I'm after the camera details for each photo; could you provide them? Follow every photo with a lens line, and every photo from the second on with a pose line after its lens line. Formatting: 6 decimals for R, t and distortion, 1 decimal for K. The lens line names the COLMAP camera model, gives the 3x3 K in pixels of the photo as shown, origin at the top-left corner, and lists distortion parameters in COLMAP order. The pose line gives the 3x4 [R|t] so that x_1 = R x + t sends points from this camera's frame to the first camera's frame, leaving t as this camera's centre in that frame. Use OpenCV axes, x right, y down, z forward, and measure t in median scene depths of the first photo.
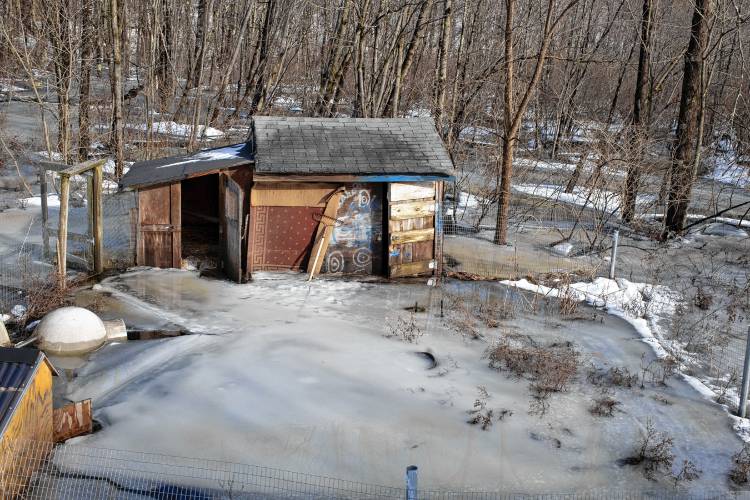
lens RADIAL K [[783.7, 0, 375.0], [0, 783.7, 250.0], [0, 0, 1]] dist [-0.114219, 0.218778]
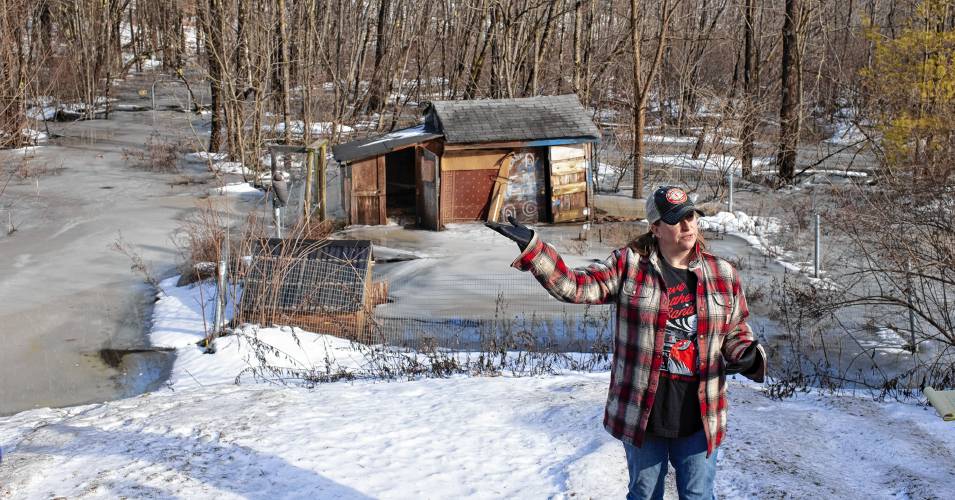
lens RADIAL K [[1006.1, 0, 496.7], [0, 1006.1, 249.5], [0, 0, 1]] dist [-0.070289, 0.002347]
pose [[0.997316, -0.064438, 0.034777, -0.131791], [0.065701, 0.997172, -0.036489, 0.132033], [-0.032328, 0.038676, 0.998729, -0.603384]]
